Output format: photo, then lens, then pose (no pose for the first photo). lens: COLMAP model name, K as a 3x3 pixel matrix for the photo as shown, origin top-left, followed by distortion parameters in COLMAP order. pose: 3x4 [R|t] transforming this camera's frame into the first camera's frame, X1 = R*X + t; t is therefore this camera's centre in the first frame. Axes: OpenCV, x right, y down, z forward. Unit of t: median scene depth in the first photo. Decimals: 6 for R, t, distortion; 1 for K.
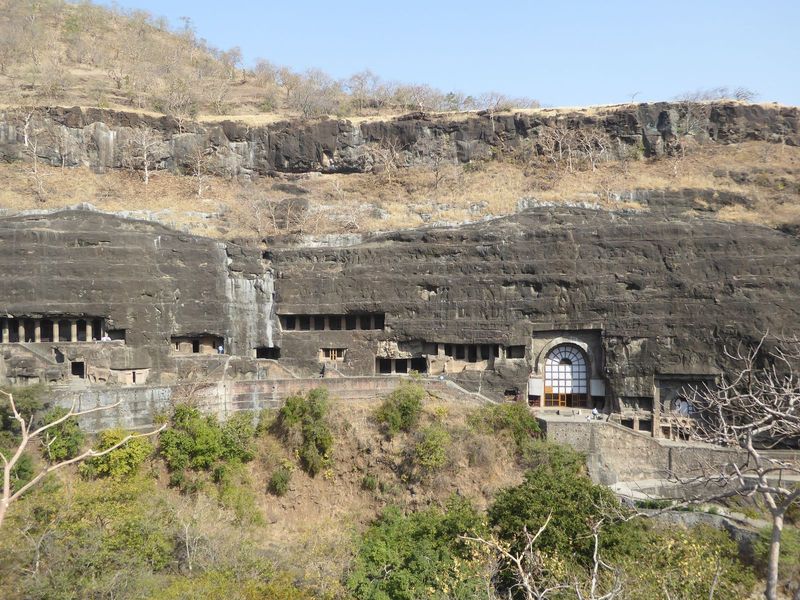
lens RADIAL K [[773.1, 0, 411.1], [0, 773.1, 303.6], [0, 0, 1]] dist [0.005546, 0.000000]
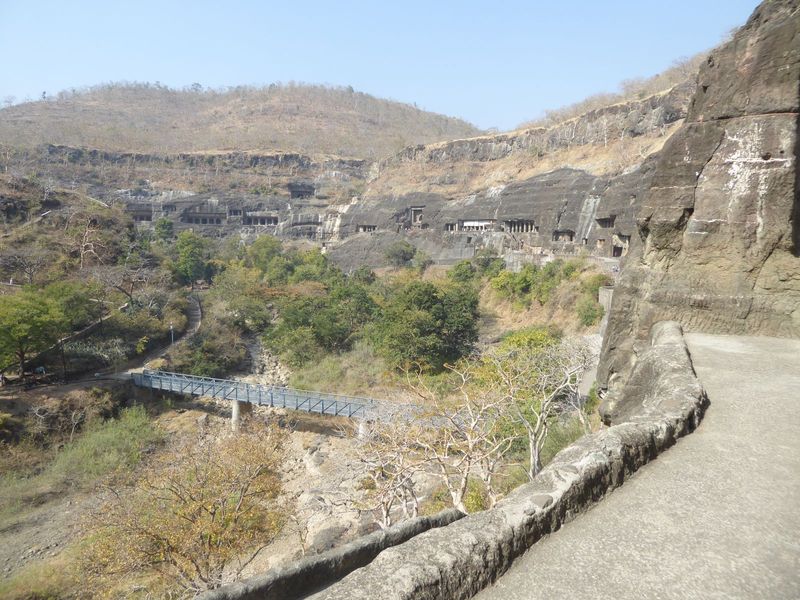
lens RADIAL K [[567.4, 0, 403.3], [0, 567.4, 294.6], [0, 0, 1]] dist [-0.004113, 0.007256]
pose [[0.071276, 0.099167, -0.992515, 1.068920], [-0.026658, 0.994880, 0.097489, 0.074422], [0.997100, 0.019510, 0.073554, 0.532654]]
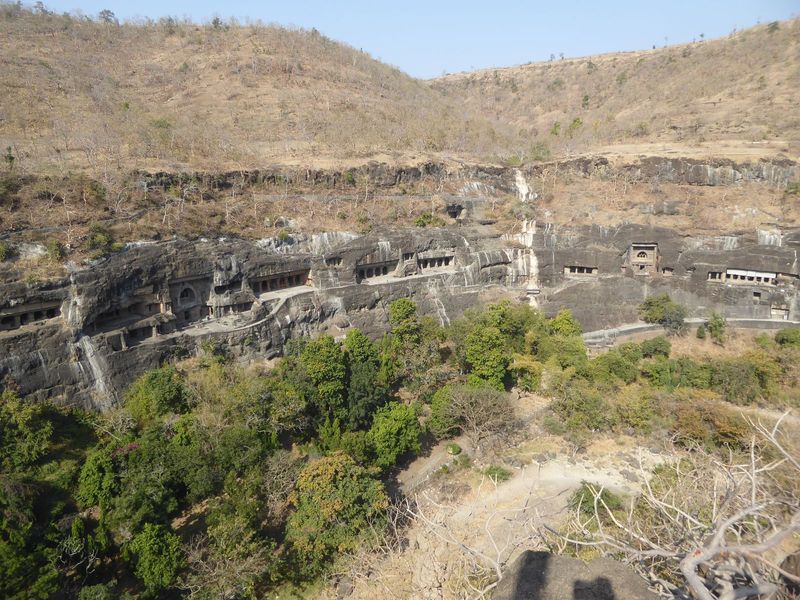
lens RADIAL K [[566.9, 0, 408.3], [0, 566.9, 306.3], [0, 0, 1]] dist [-0.031652, 0.007984]
pose [[0.480400, 0.220448, -0.848893, 0.208755], [-0.016872, 0.970039, 0.242361, -0.244731], [0.876887, -0.102108, 0.469726, -0.663839]]
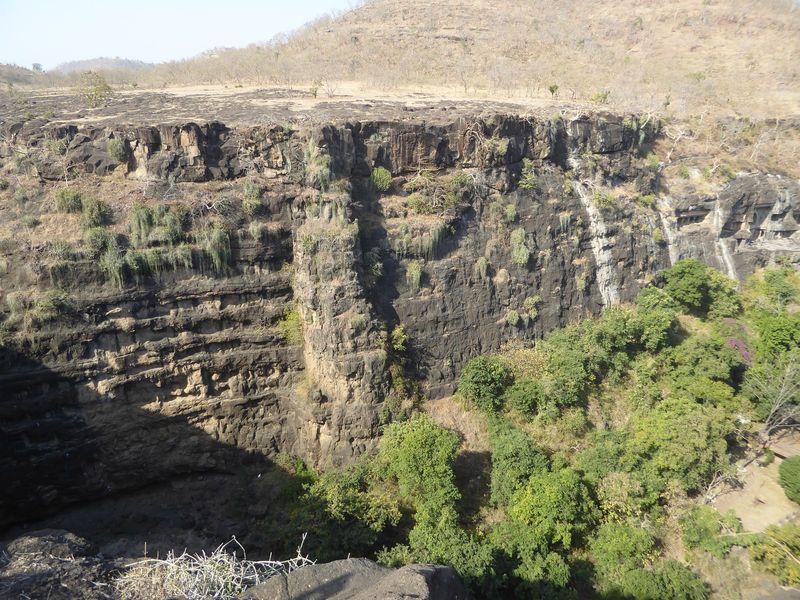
lens RADIAL K [[566.9, 0, 406.0], [0, 566.9, 299.4], [0, 0, 1]] dist [-0.031652, 0.007984]
pose [[0.064905, 0.331036, -0.941383, 0.370323], [-0.032192, 0.943576, 0.329588, -0.229260], [0.997372, 0.008913, 0.071900, -1.491555]]
